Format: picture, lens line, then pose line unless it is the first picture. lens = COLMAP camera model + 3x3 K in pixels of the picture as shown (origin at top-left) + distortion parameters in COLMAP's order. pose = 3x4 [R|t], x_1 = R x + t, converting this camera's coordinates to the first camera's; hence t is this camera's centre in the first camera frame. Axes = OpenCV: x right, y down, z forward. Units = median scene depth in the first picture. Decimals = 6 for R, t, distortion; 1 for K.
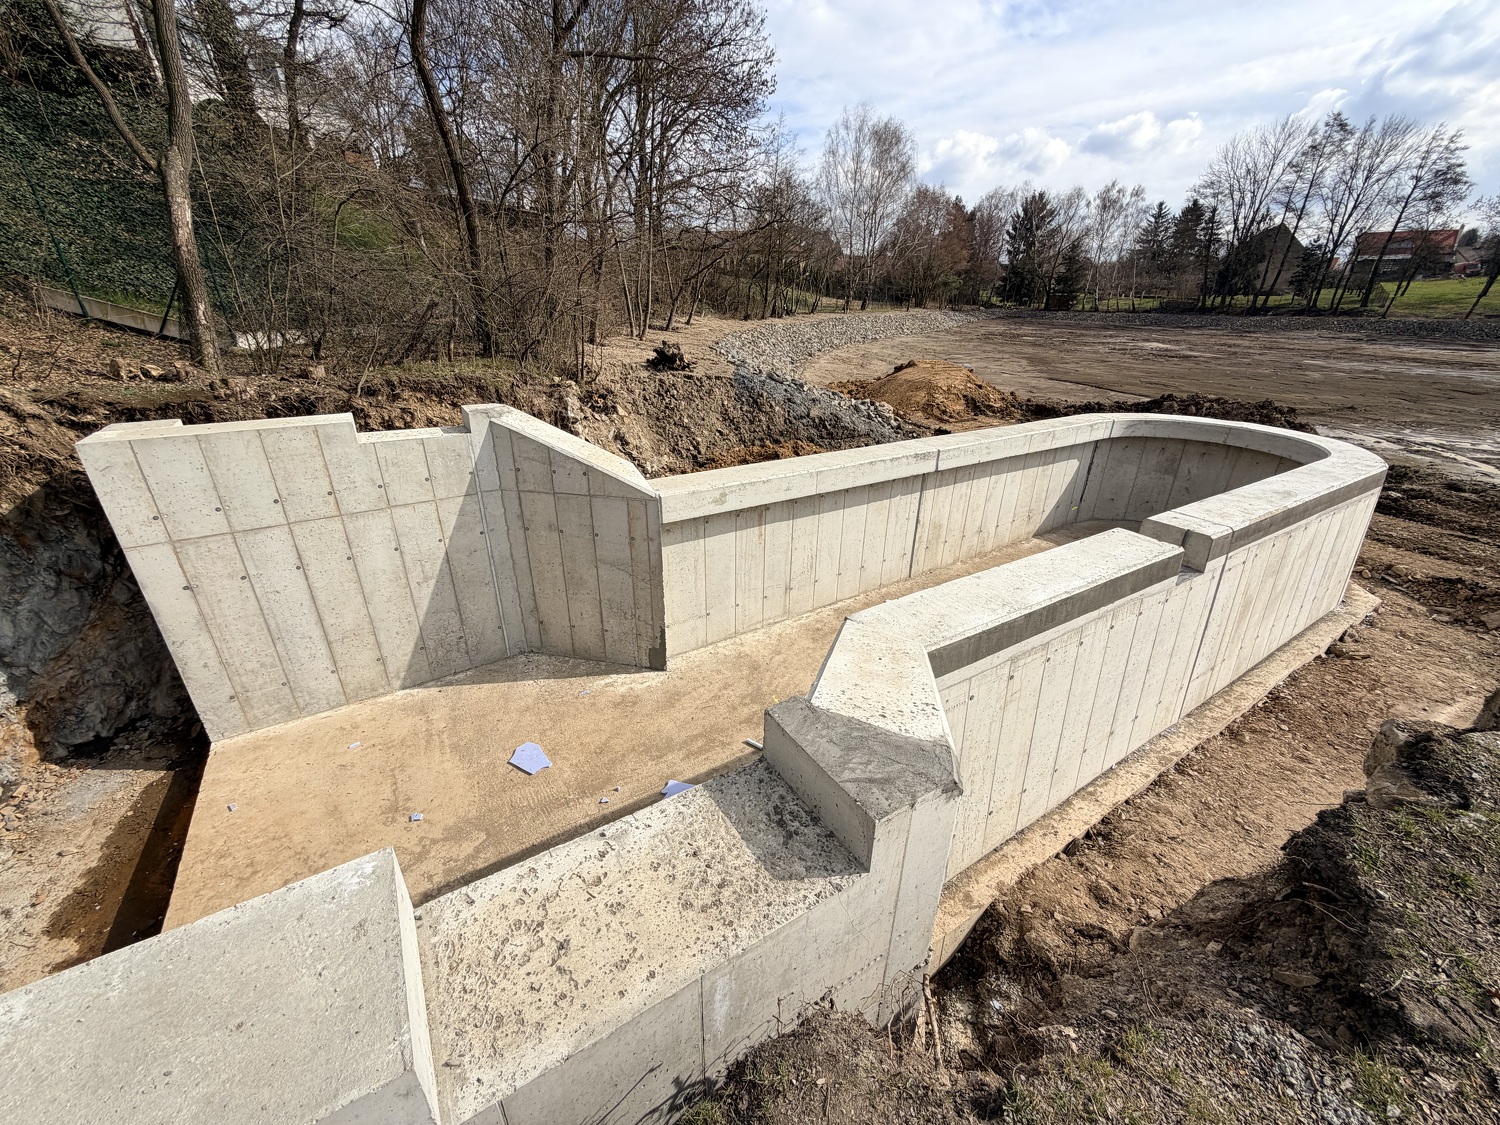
lens RADIAL K [[595.2, 0, 748.9], [0, 595.2, 566.6], [0, 0, 1]] dist [0.000494, 0.000112]
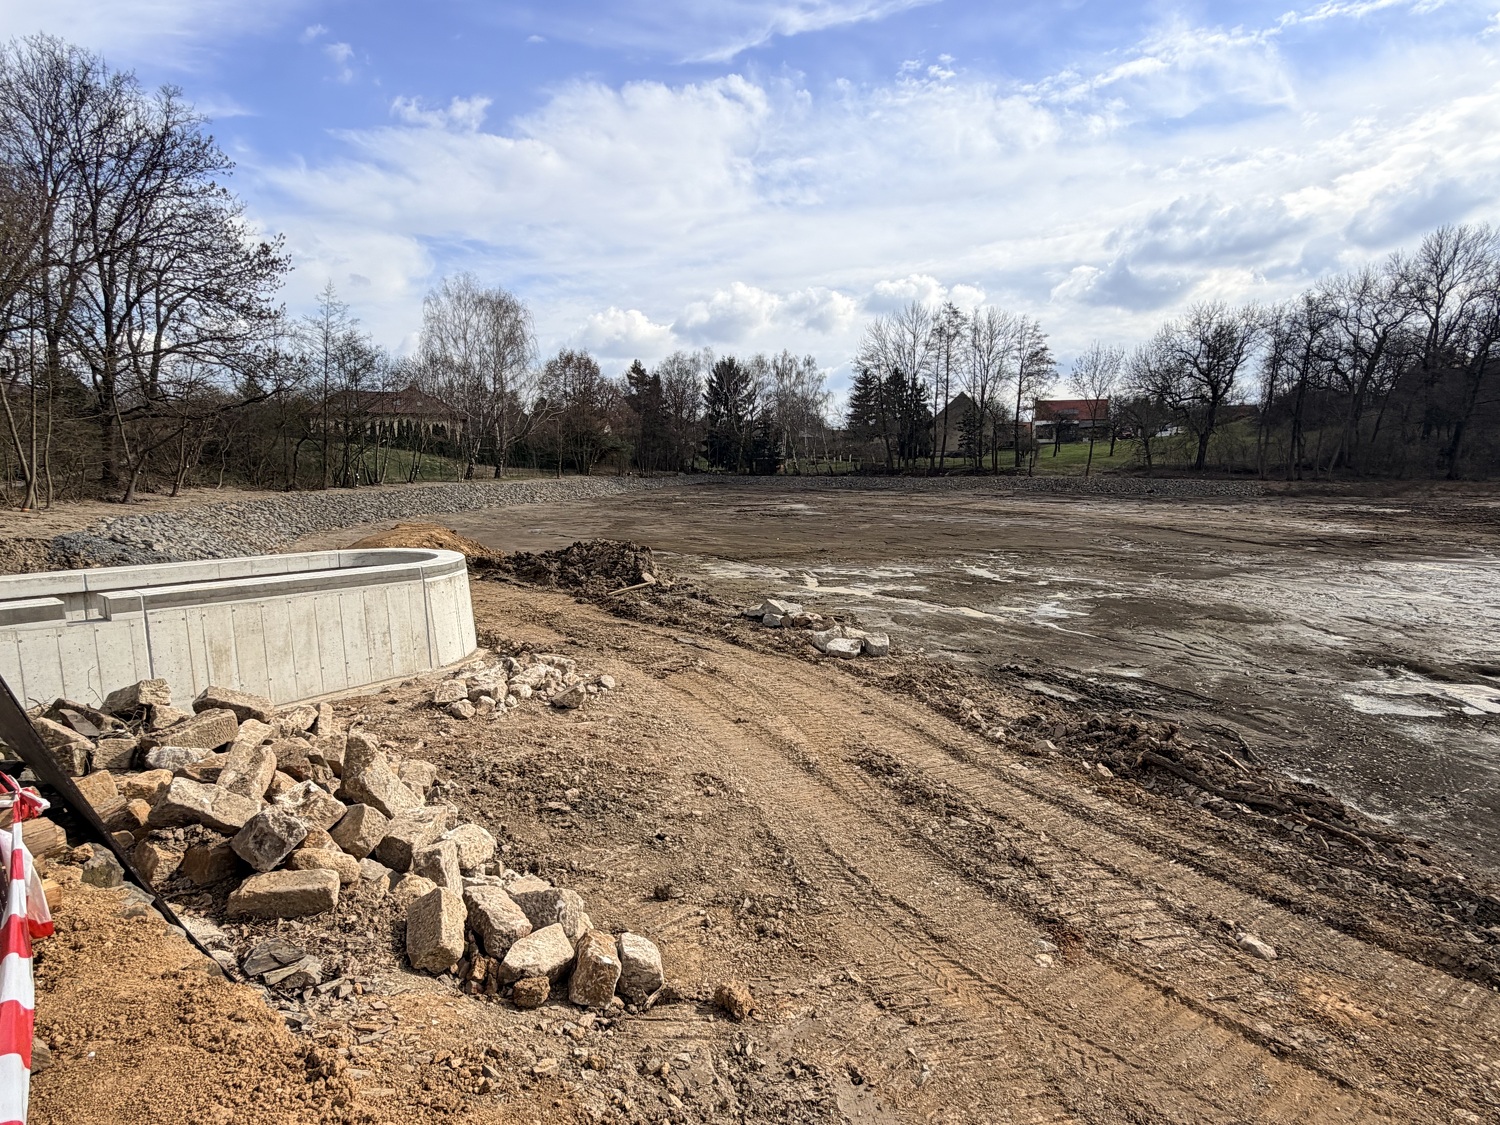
lens RADIAL K [[839.2, 0, 750.0], [0, 839.2, 562.5], [0, 0, 1]] dist [-0.004501, -0.000873]
pose [[0.953045, -0.047070, 0.299149, 0.121410], [0.135457, 0.949774, -0.282101, 0.050441], [-0.270846, 0.309377, 0.911553, -0.108225]]
